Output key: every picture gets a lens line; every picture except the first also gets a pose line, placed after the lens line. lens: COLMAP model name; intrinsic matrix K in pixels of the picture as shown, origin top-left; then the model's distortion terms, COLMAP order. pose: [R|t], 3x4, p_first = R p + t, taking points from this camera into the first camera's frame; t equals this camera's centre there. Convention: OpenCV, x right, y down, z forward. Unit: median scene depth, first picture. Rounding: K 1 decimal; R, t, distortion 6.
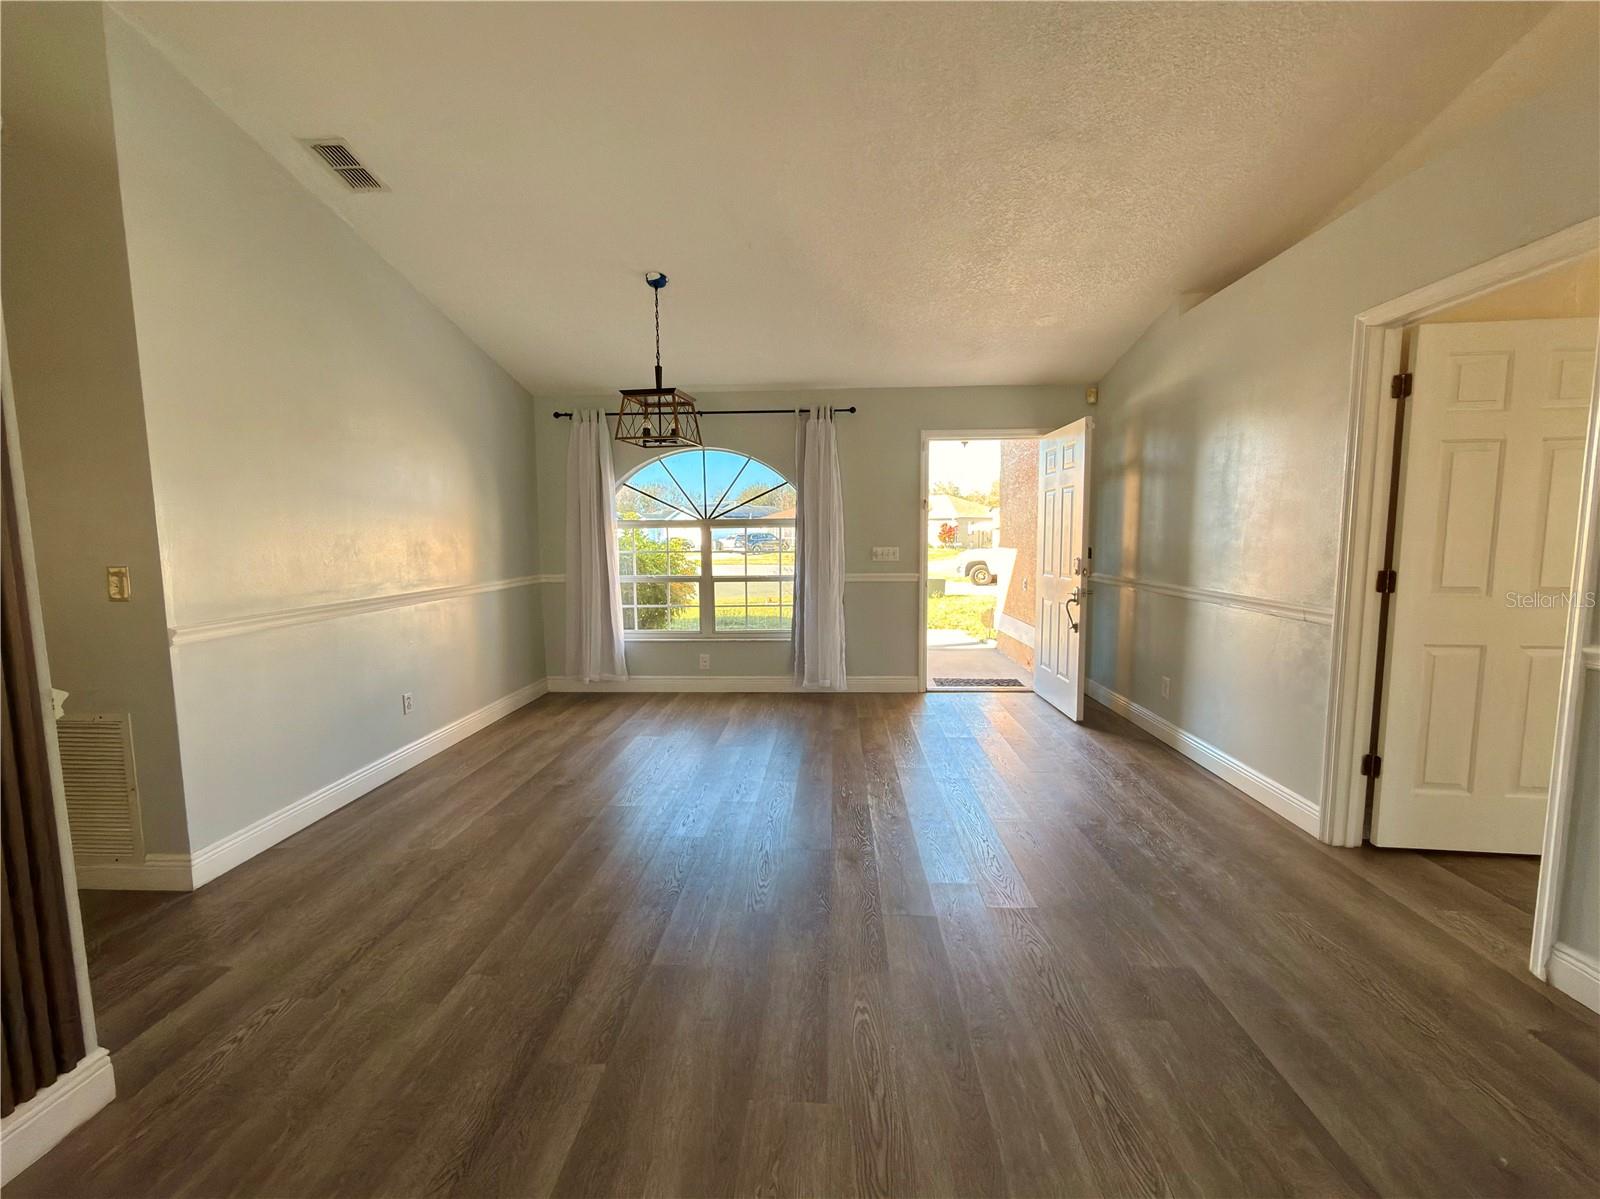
lens RADIAL K [[664.0, 0, 790.1], [0, 664.0, 597.2], [0, 0, 1]] dist [0.010105, 0.000662]
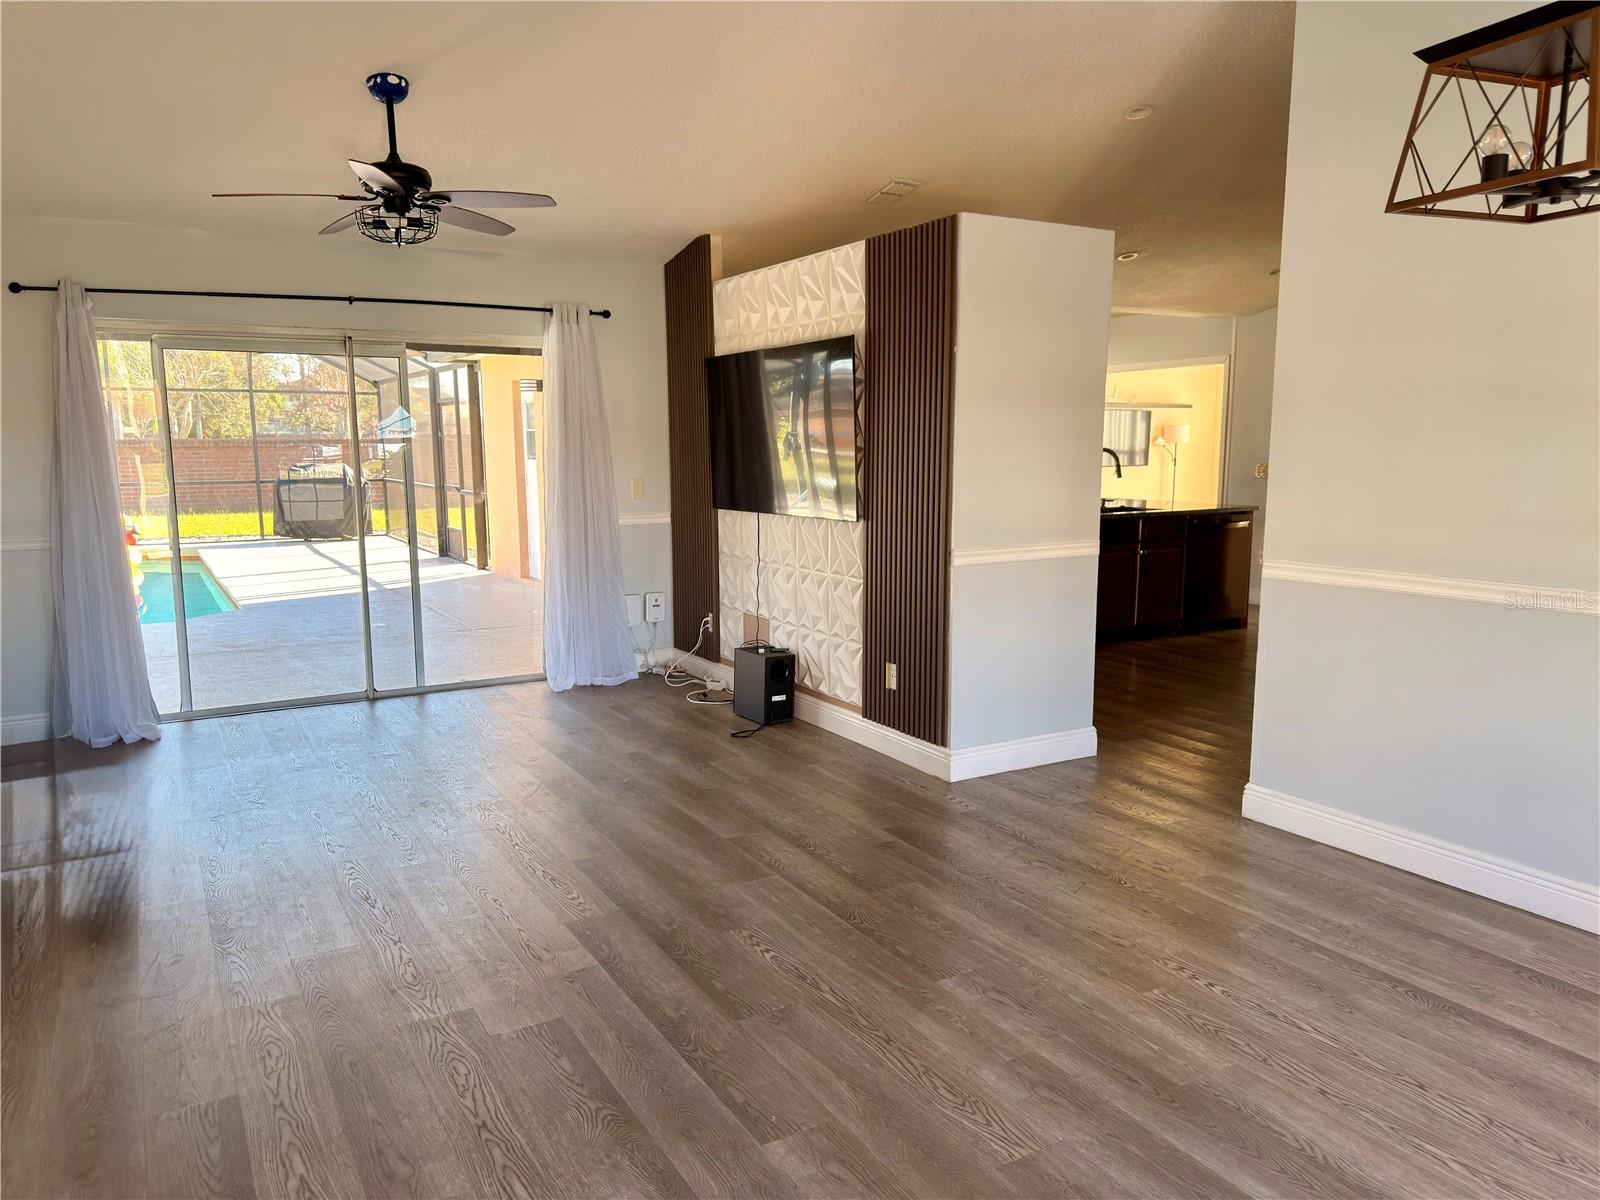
lens RADIAL K [[1122.9, 0, 786.4], [0, 1122.9, 599.9], [0, 0, 1]] dist [0.131224, -0.141130]
pose [[-0.840382, 0.086662, -0.535021, 0.376900], [-0.038353, 0.975151, 0.218195, -0.148742], [0.540636, 0.203887, -0.816176, 1.267213]]
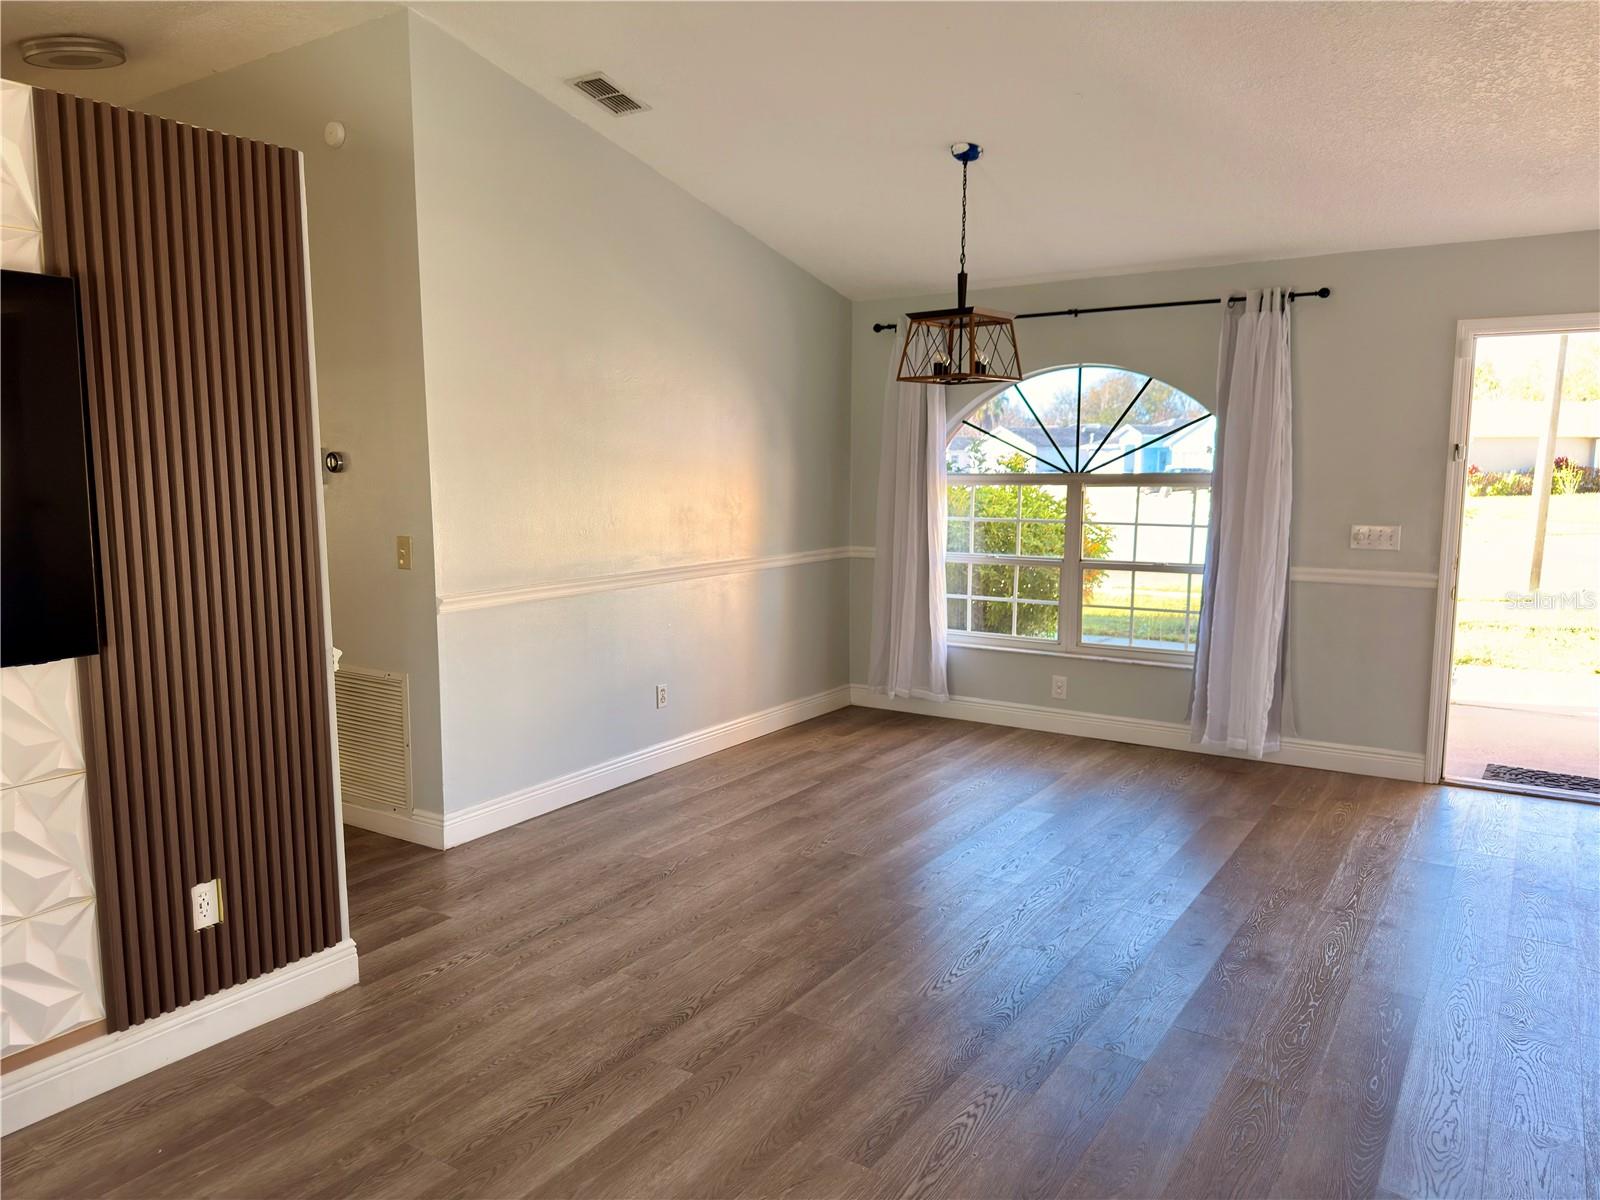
lens RADIAL K [[1122.9, 0, 786.4], [0, 1122.9, 599.9], [0, 0, 1]] dist [0.131224, -0.141130]
pose [[0.863465, 0.069242, -0.499634, 0.274008], [-0.053980, 0.997530, 0.044954, -0.037166], [0.501512, -0.011846, 0.865070, -0.167703]]
